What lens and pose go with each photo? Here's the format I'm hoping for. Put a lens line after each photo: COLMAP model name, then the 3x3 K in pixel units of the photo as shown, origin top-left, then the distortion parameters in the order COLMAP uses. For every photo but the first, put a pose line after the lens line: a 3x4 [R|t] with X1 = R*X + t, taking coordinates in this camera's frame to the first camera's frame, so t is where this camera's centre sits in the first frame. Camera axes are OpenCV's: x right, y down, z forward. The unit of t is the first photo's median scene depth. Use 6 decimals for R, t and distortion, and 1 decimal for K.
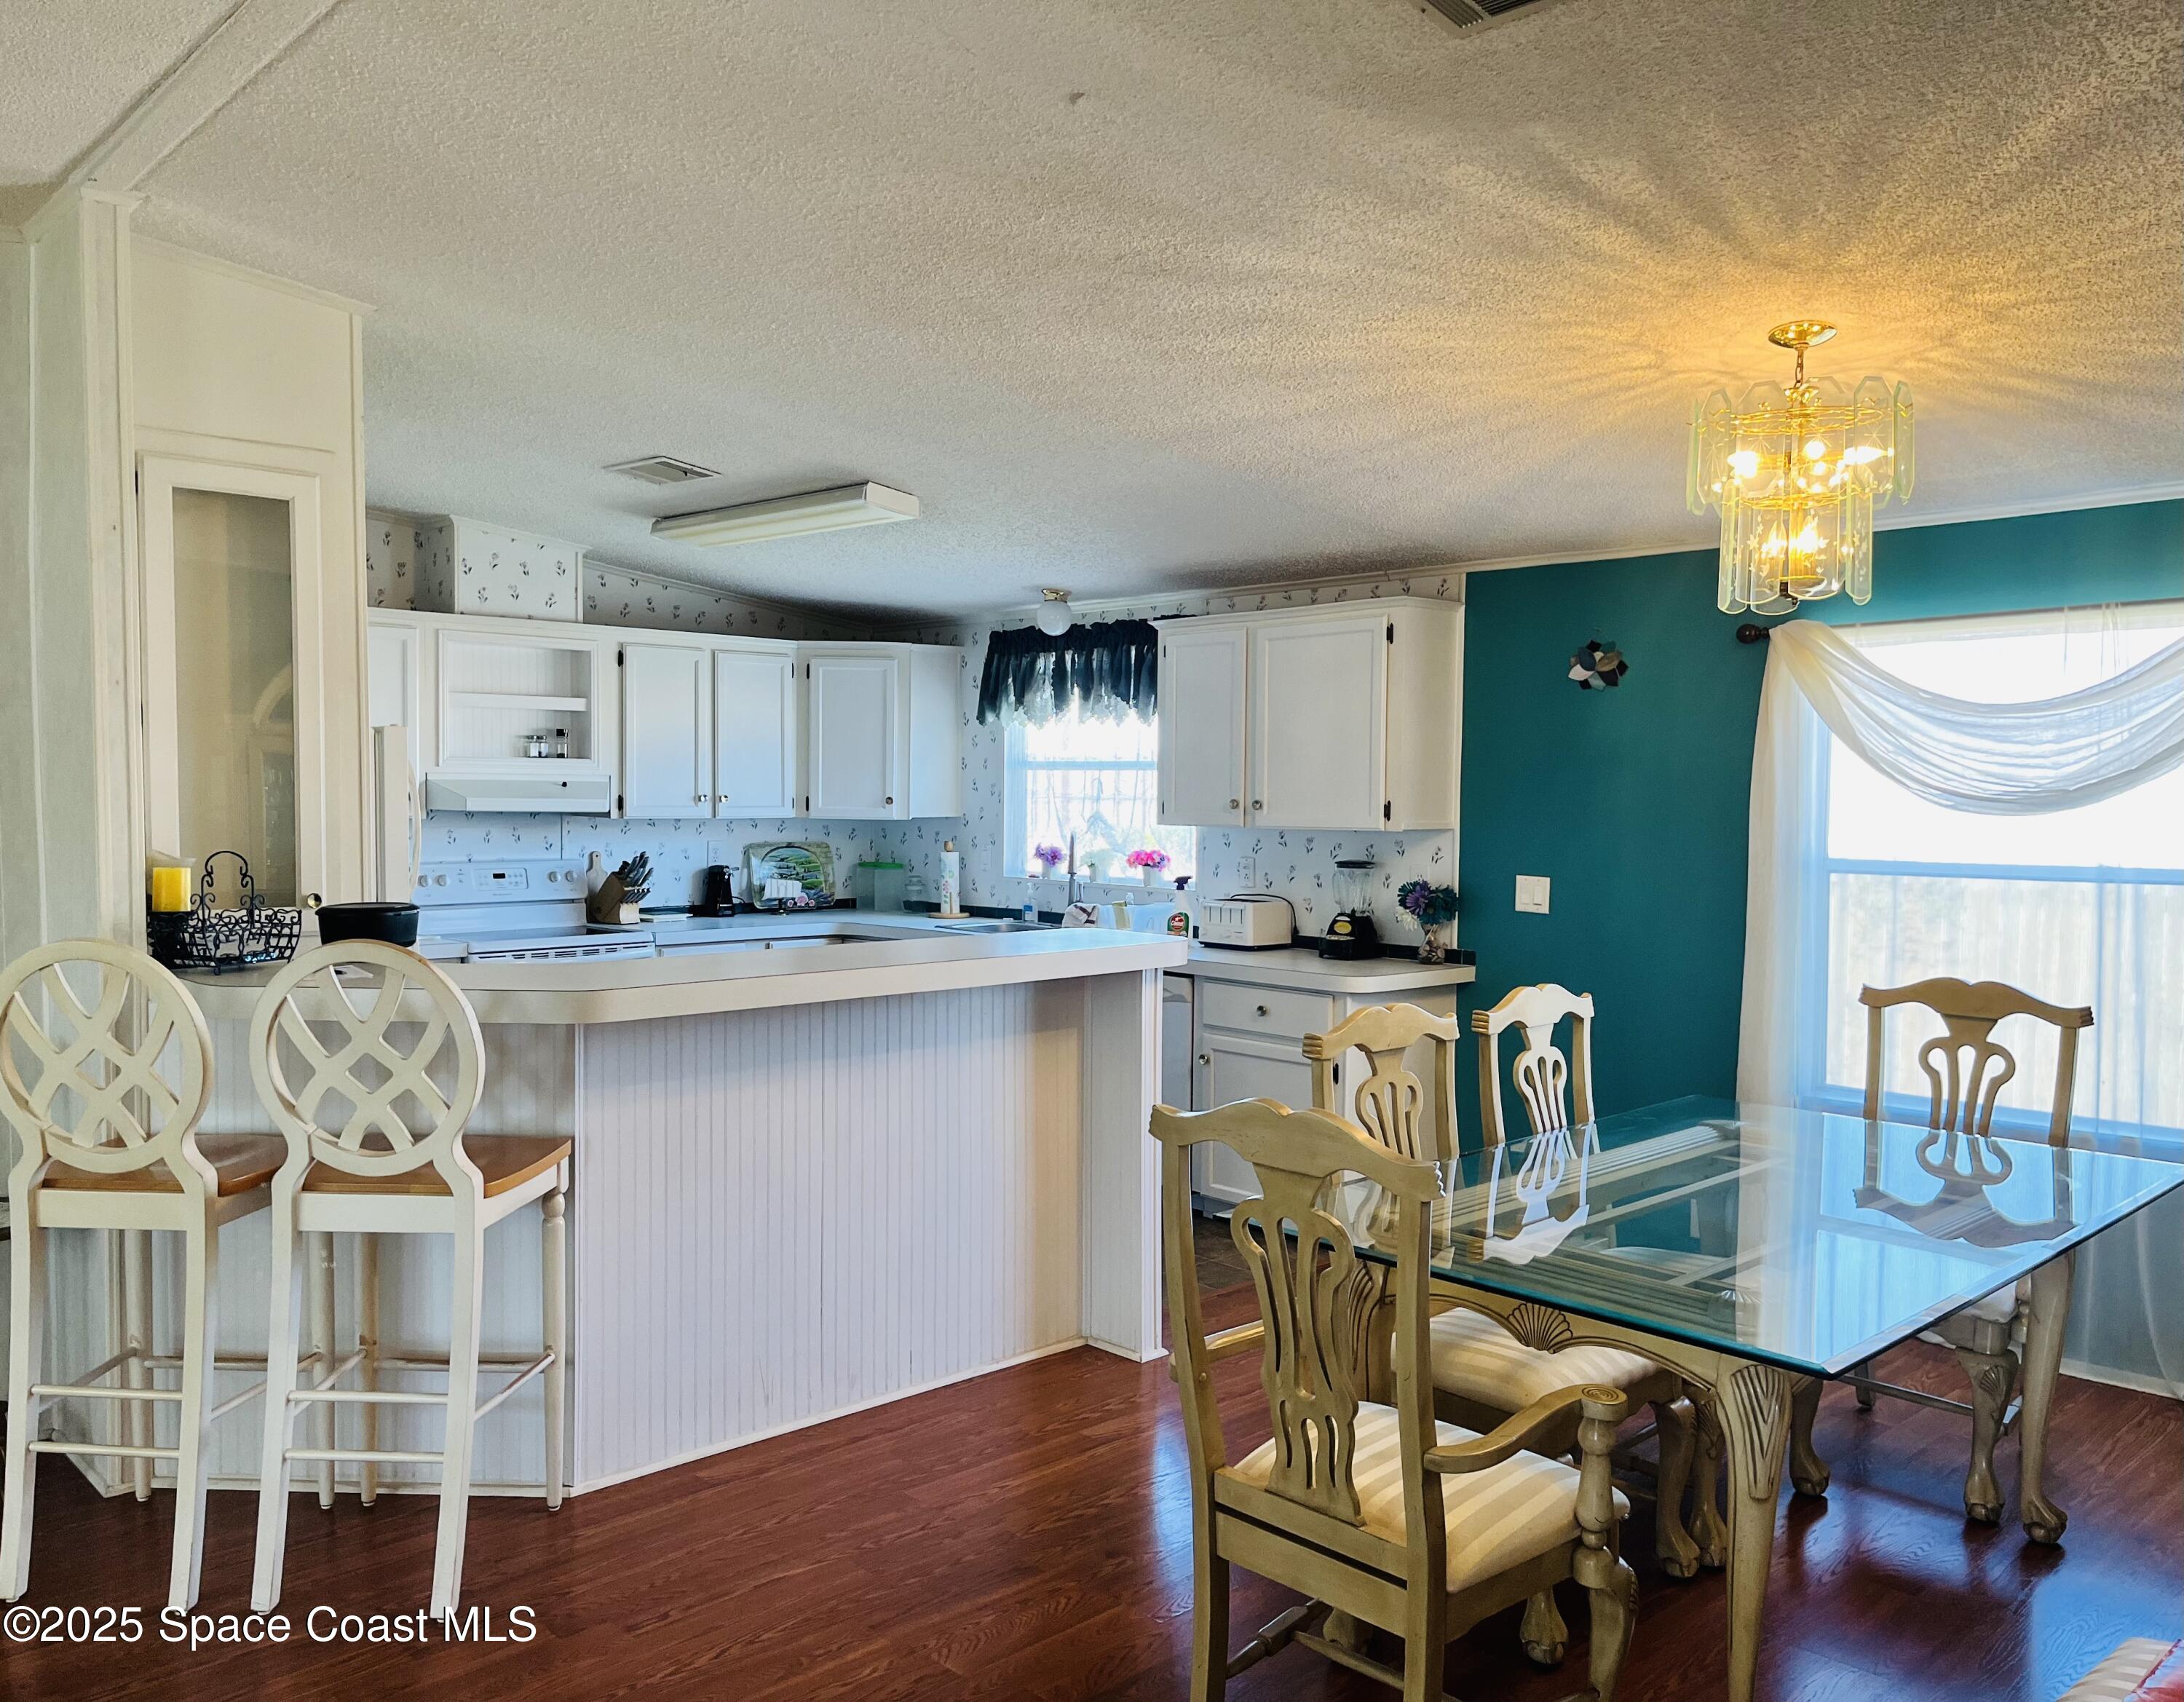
lens RADIAL K [[1723.1, 0, 1093.4], [0, 1723.1, 852.4], [0, 0, 1]] dist [0.008285, 0.000192]
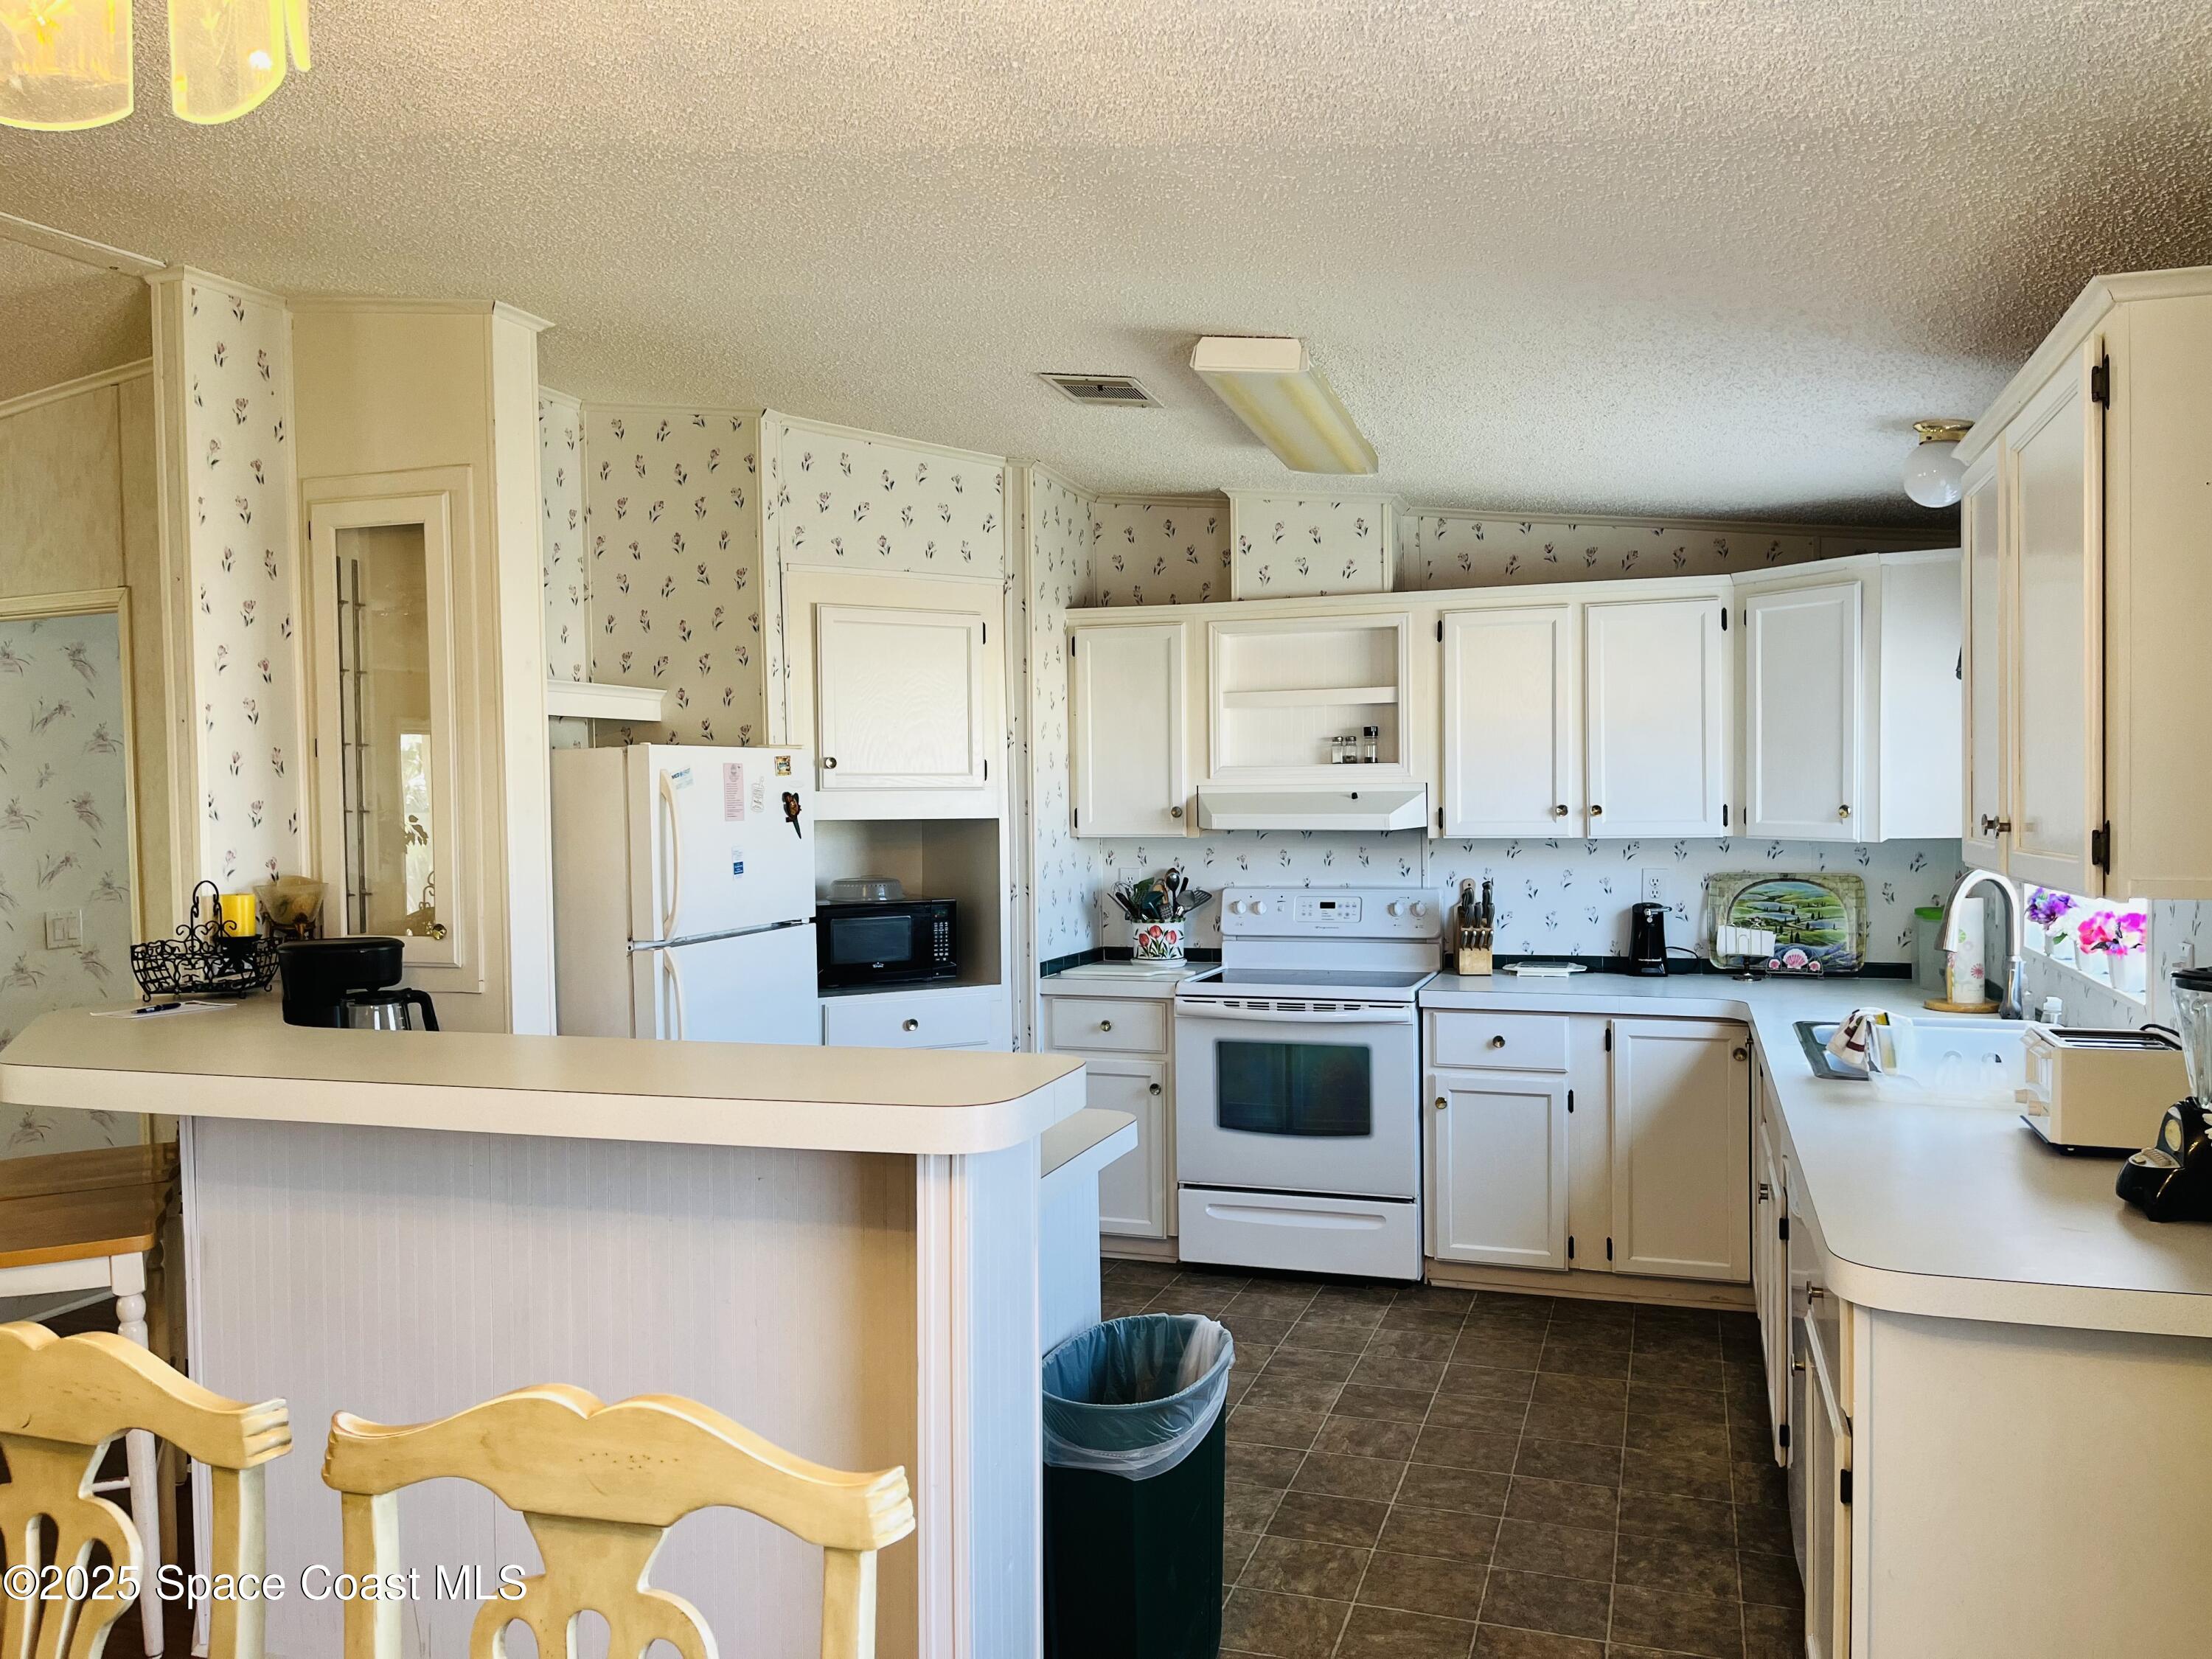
lens RADIAL K [[1660.7, 0, 1107.9], [0, 1660.7, 831.0], [0, 0, 1]] dist [0.066100, 0.004609]
pose [[0.458607, 0.006251, -0.888617, 0.319156], [-0.015061, 0.999886, -0.000739, -0.019903], [0.888511, 0.013722, 0.458649, 0.522078]]
